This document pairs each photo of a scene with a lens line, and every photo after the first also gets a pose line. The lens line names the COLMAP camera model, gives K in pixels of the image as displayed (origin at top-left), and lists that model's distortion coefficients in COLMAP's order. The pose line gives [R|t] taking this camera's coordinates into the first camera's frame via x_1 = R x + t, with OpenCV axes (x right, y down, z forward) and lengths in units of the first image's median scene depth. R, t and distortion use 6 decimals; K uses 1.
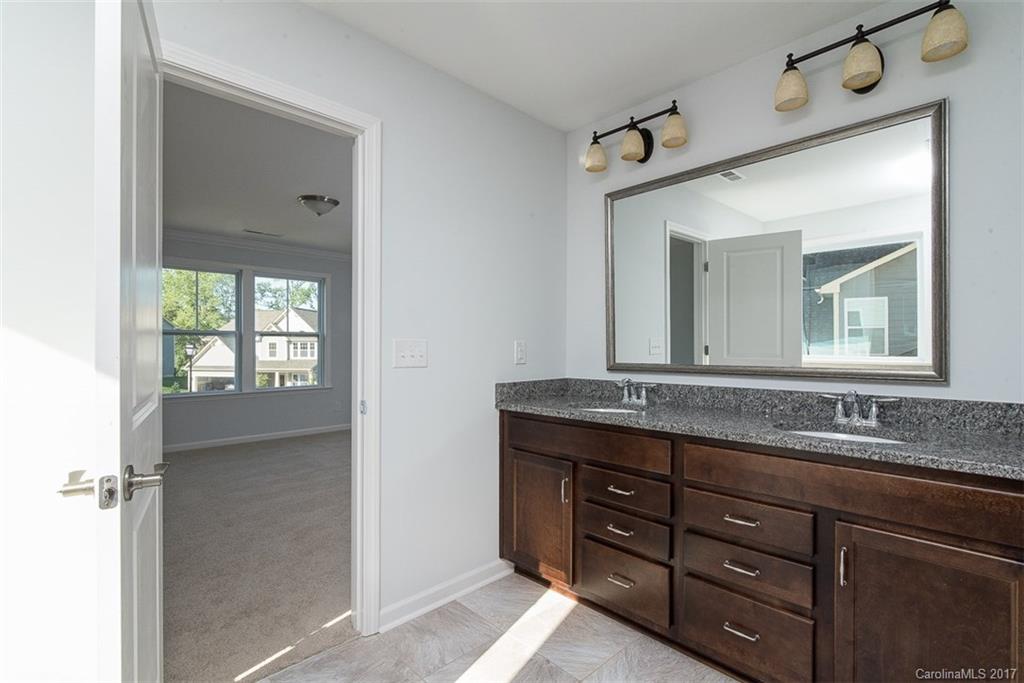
lens RADIAL K [[479.8, 0, 511.9], [0, 479.8, 344.8], [0, 0, 1]] dist [0.000505, -0.000027]
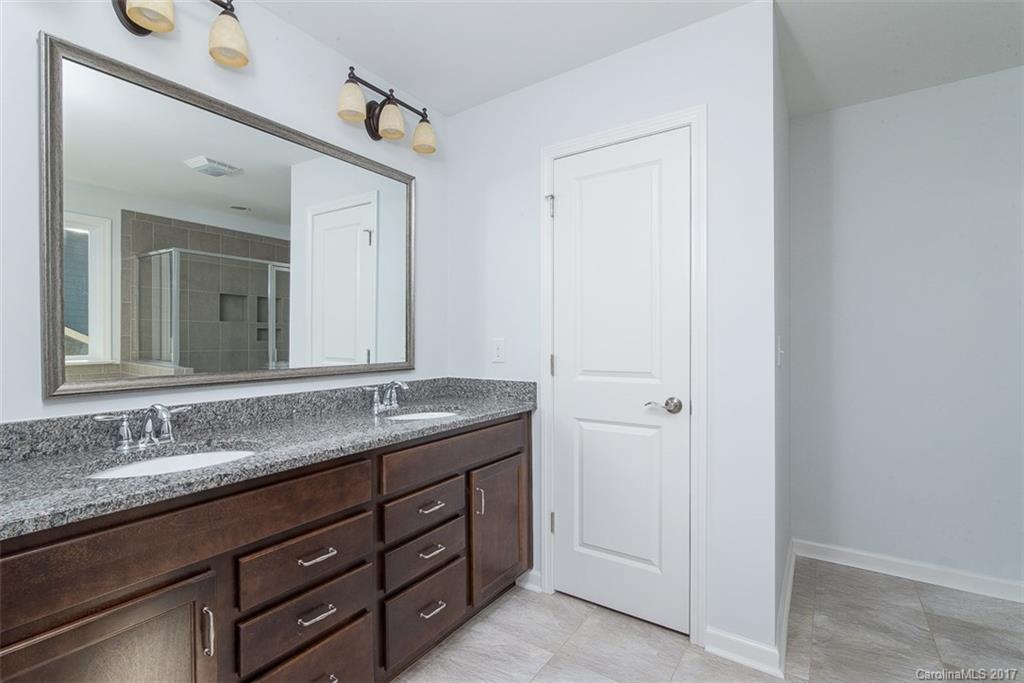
lens RADIAL K [[479.8, 0, 511.1], [0, 479.8, 340.5], [0, 0, 1]] dist [0.000505, -0.000027]
pose [[-0.226293, -0.000980, 0.974059, -0.495342], [-0.003594, 0.999994, 0.000171, -0.009438], [-0.974053, -0.003462, -0.226295, 0.852620]]
